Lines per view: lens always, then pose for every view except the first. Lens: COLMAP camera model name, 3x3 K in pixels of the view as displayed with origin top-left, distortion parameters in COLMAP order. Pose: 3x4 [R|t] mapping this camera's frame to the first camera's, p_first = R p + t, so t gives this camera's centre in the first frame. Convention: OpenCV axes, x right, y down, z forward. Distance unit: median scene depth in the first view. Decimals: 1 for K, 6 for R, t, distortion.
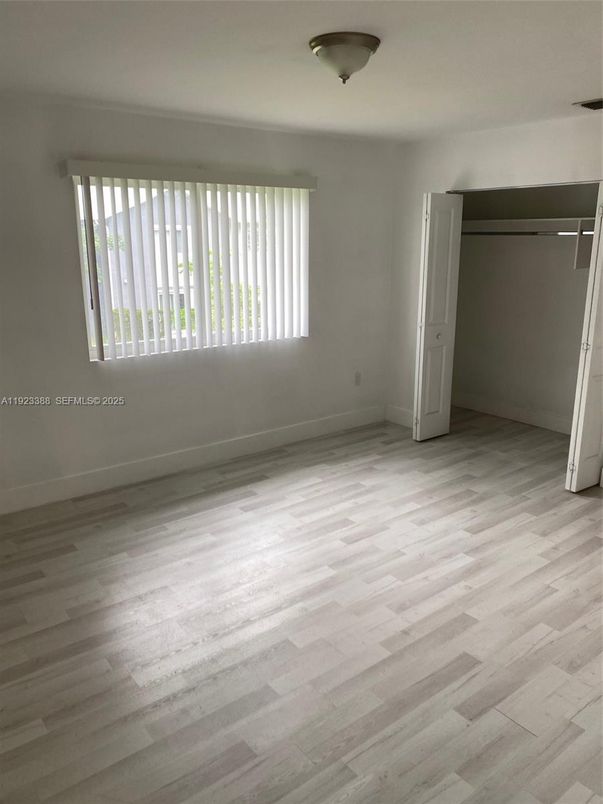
lens RADIAL K [[616.1, 0, 301.5], [0, 616.1, 402.0], [0, 0, 1]] dist [0.009892, -0.003728]
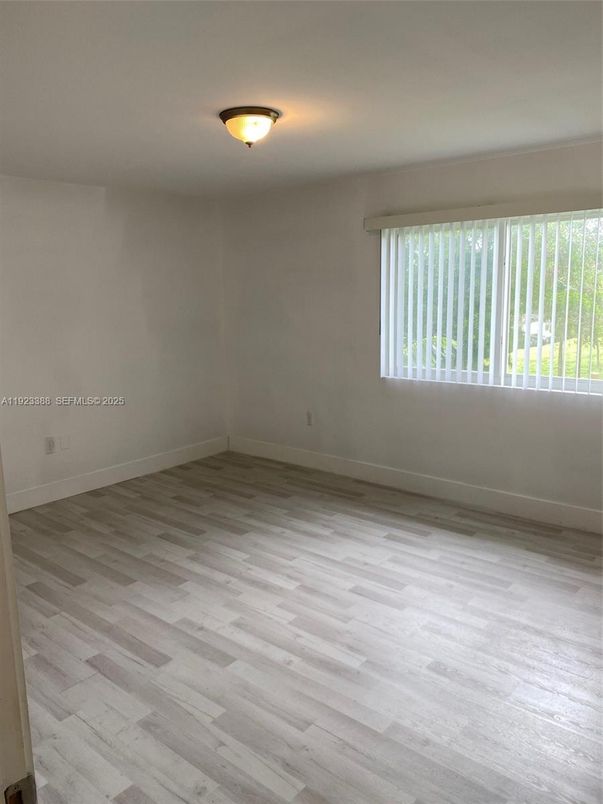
lens RADIAL K [[624.5, 0, 299.0], [0, 624.5, 403.7], [0, 0, 1]] dist [0.048810, -0.004090]
pose [[0.204981, 0.186435, -0.960846, 0.936341], [-0.233548, 0.962651, 0.136961, -0.163974], [0.950494, 0.196330, 0.240867, 0.625618]]
